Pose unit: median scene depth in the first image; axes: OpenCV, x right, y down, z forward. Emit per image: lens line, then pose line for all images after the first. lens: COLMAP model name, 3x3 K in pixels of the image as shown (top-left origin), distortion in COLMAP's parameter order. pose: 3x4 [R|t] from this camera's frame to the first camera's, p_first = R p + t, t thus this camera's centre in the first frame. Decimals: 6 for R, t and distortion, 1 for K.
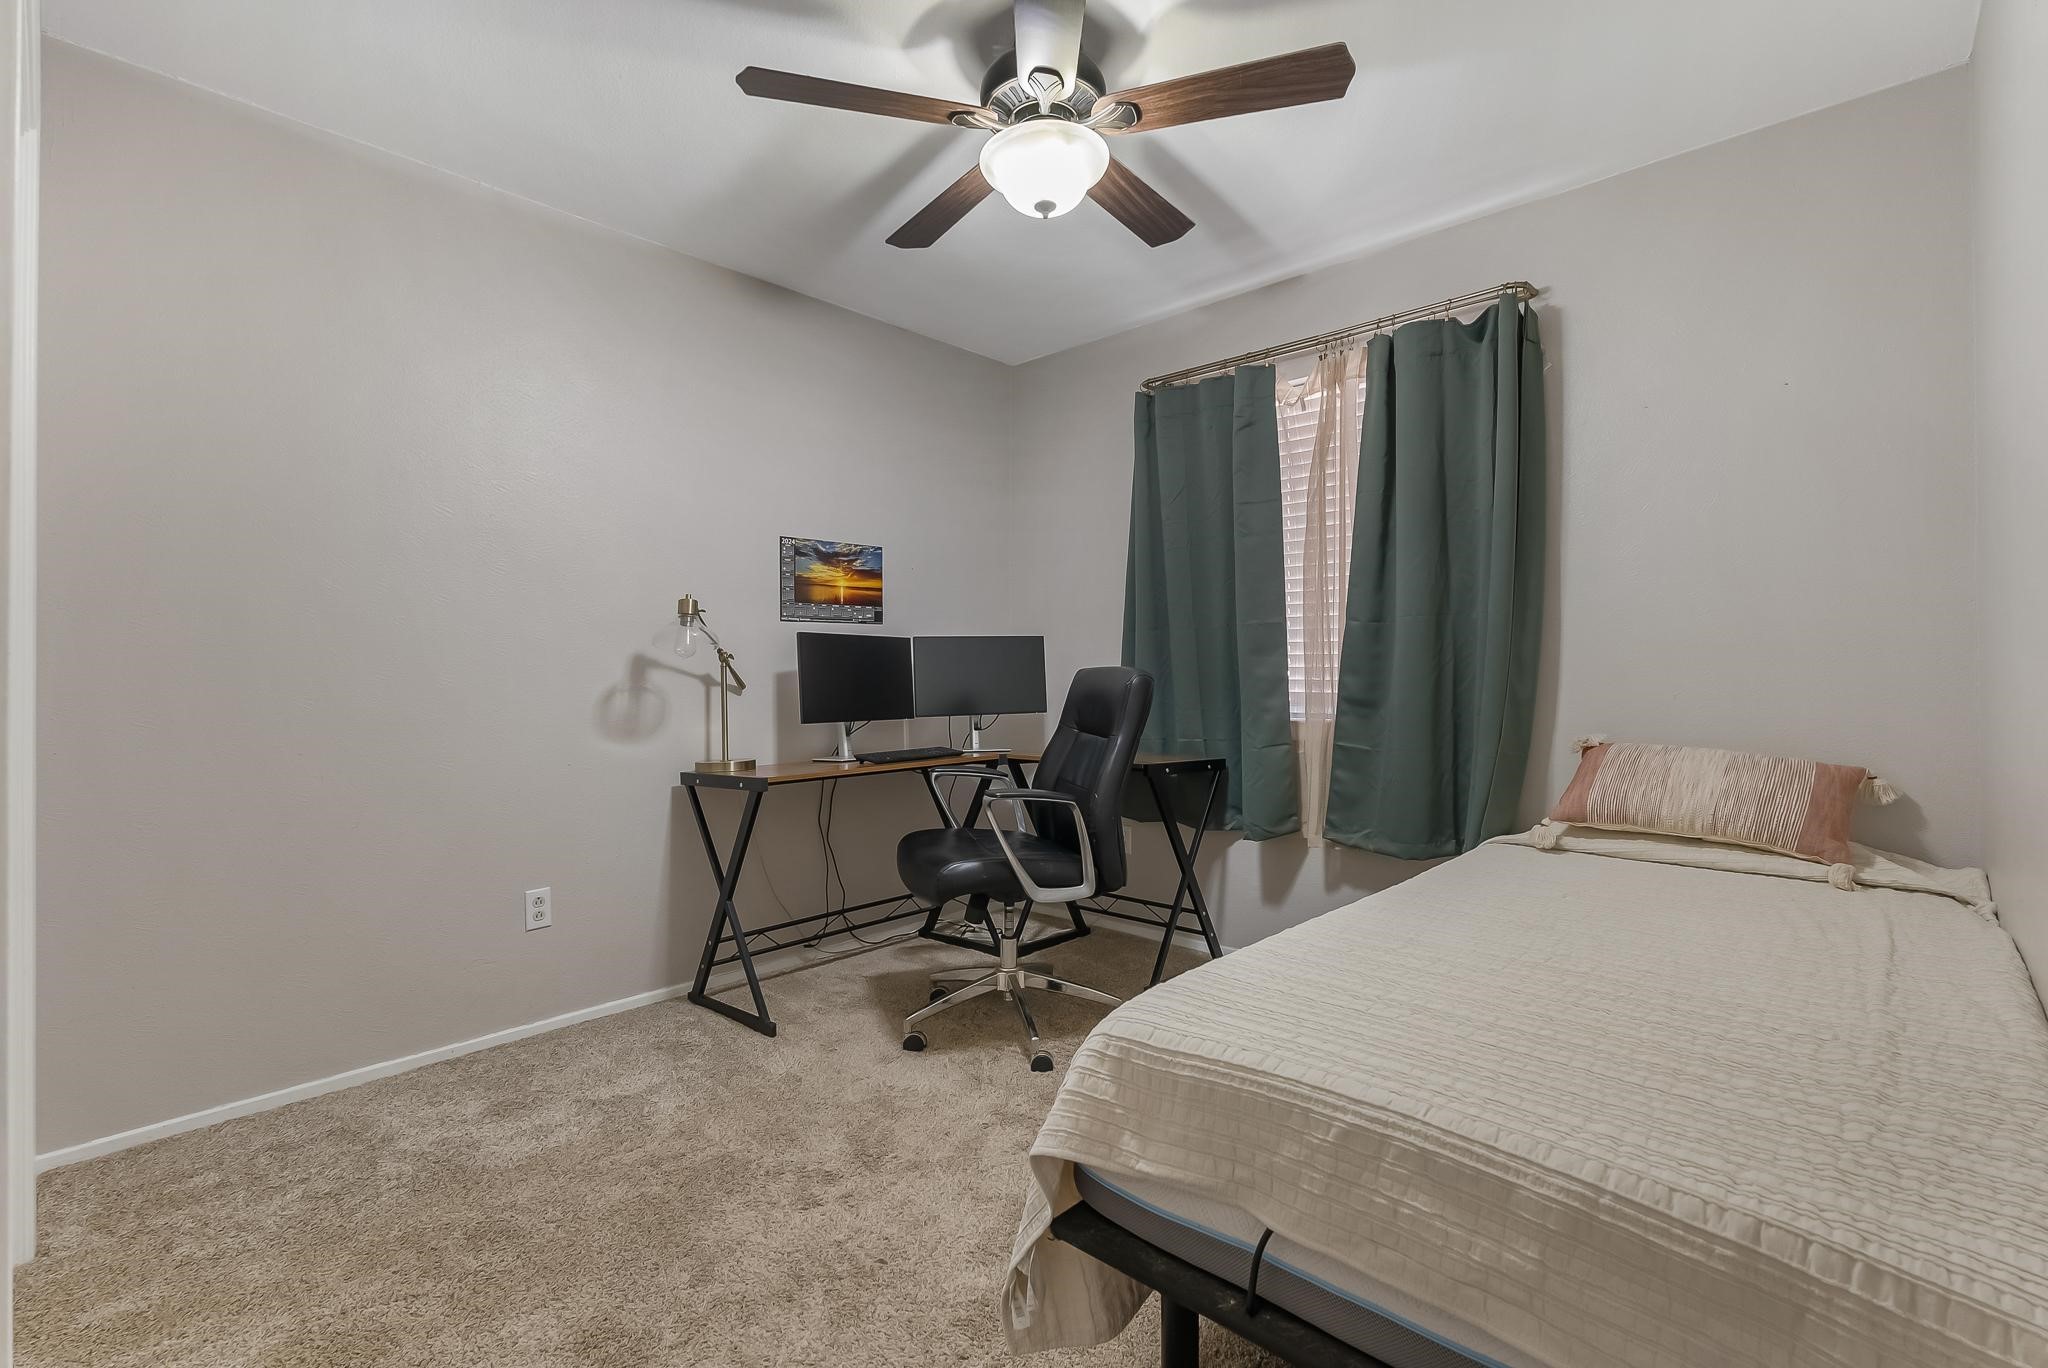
lens RADIAL K [[912.7, 0, 1031.2], [0, 912.7, 682.3], [0, 0, 1]] dist [-0.001911, 0.000027]
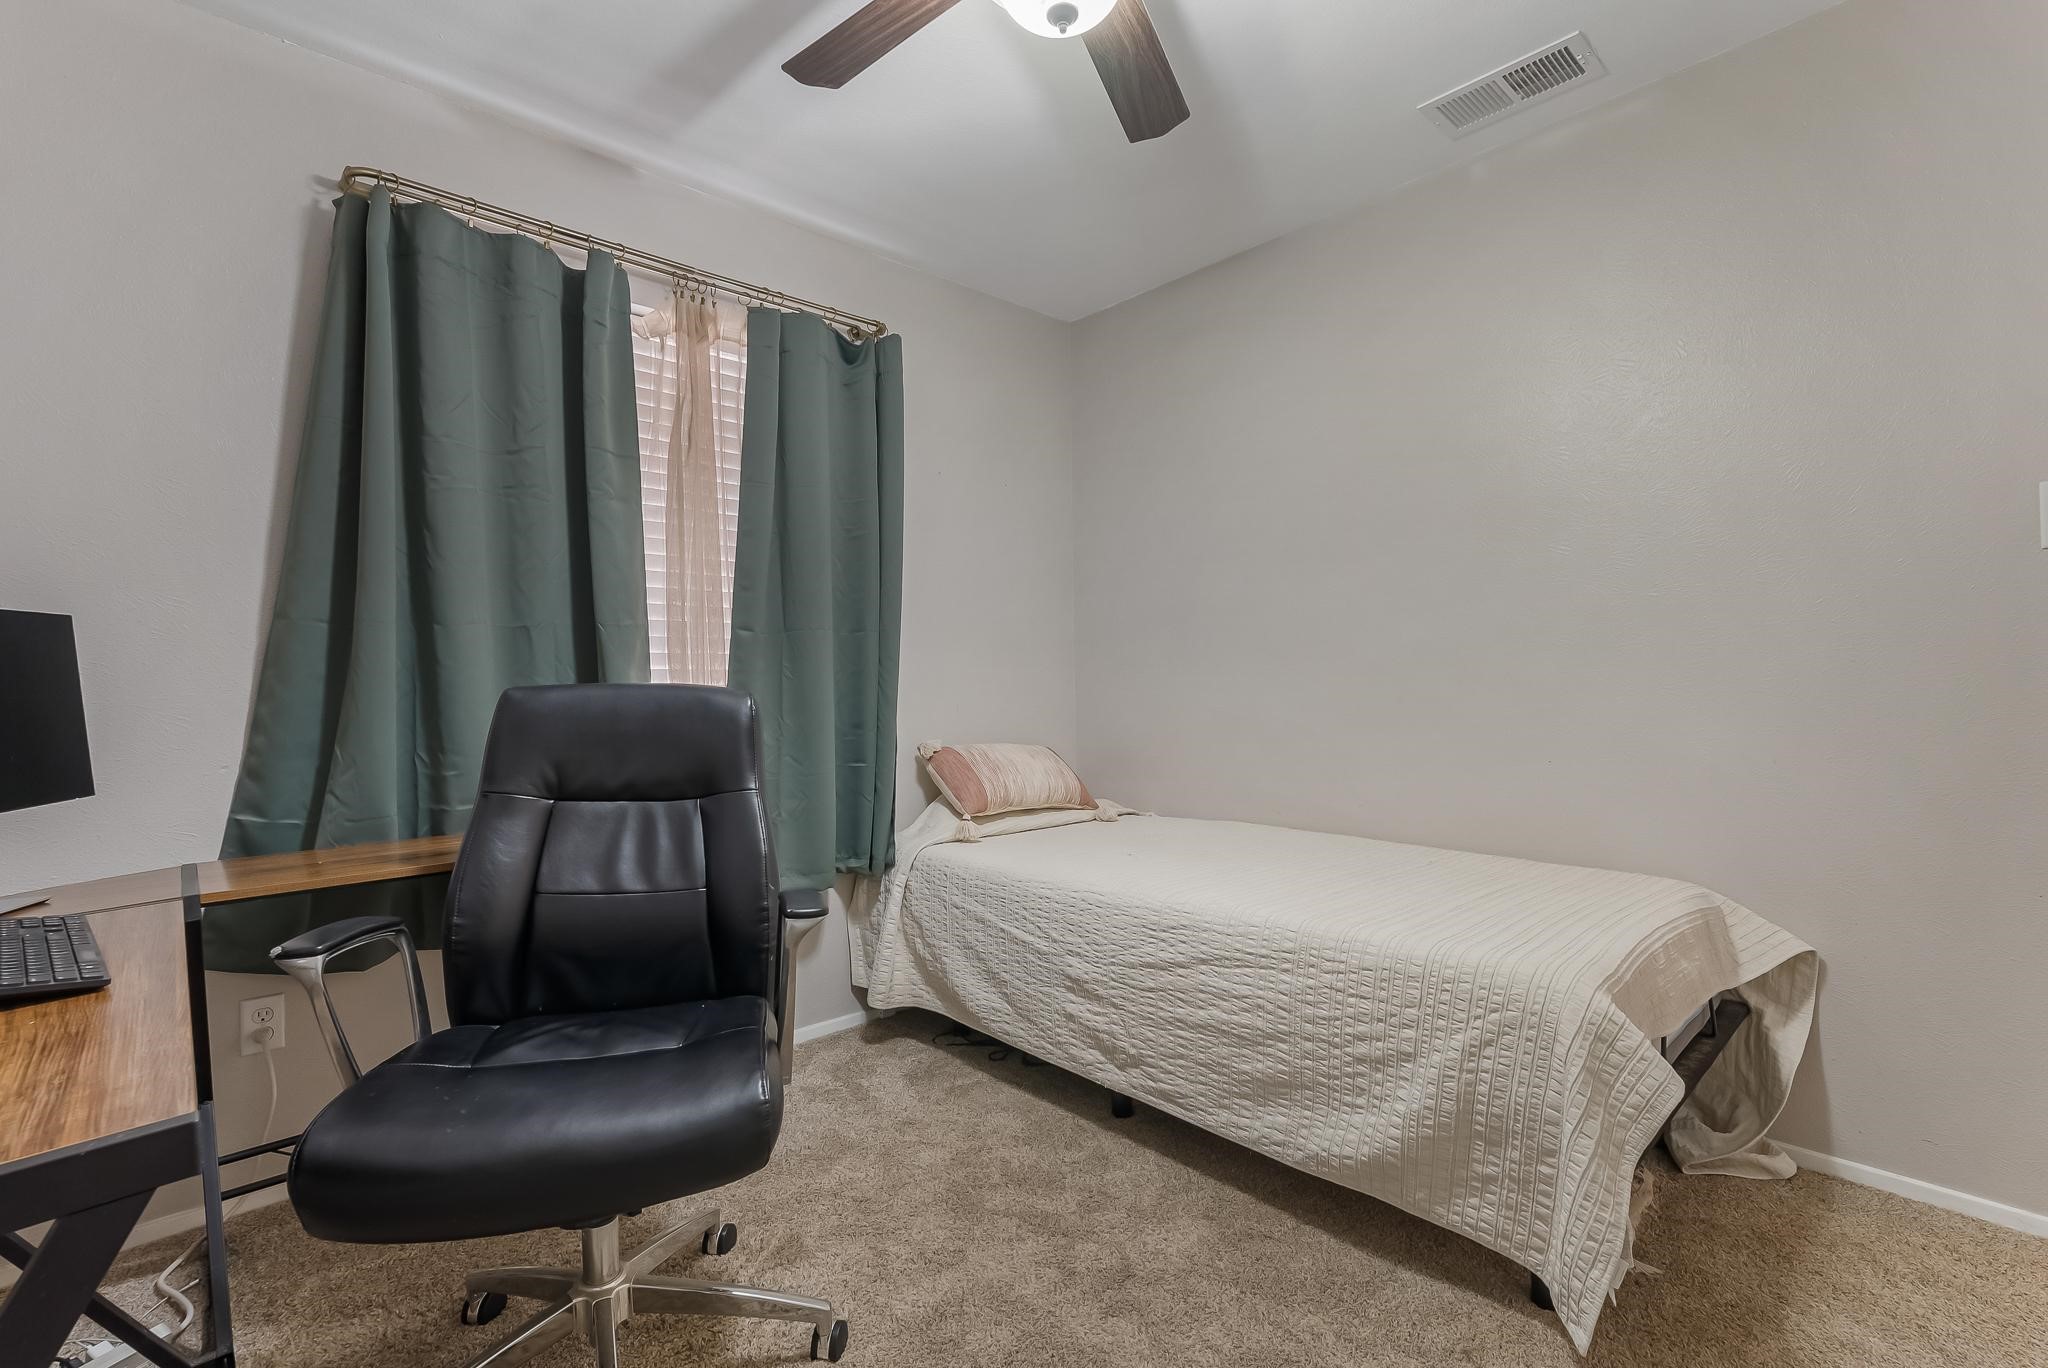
lens RADIAL K [[912.7, 0, 1031.2], [0, 912.7, 682.3], [0, 0, 1]] dist [-0.001911, 0.000027]
pose [[0.065194, -0.002943, 0.997868, -0.546003], [0.024045, 0.999710, 0.001377, -0.017443], [-0.997583, 0.023904, 0.065246, 0.779993]]
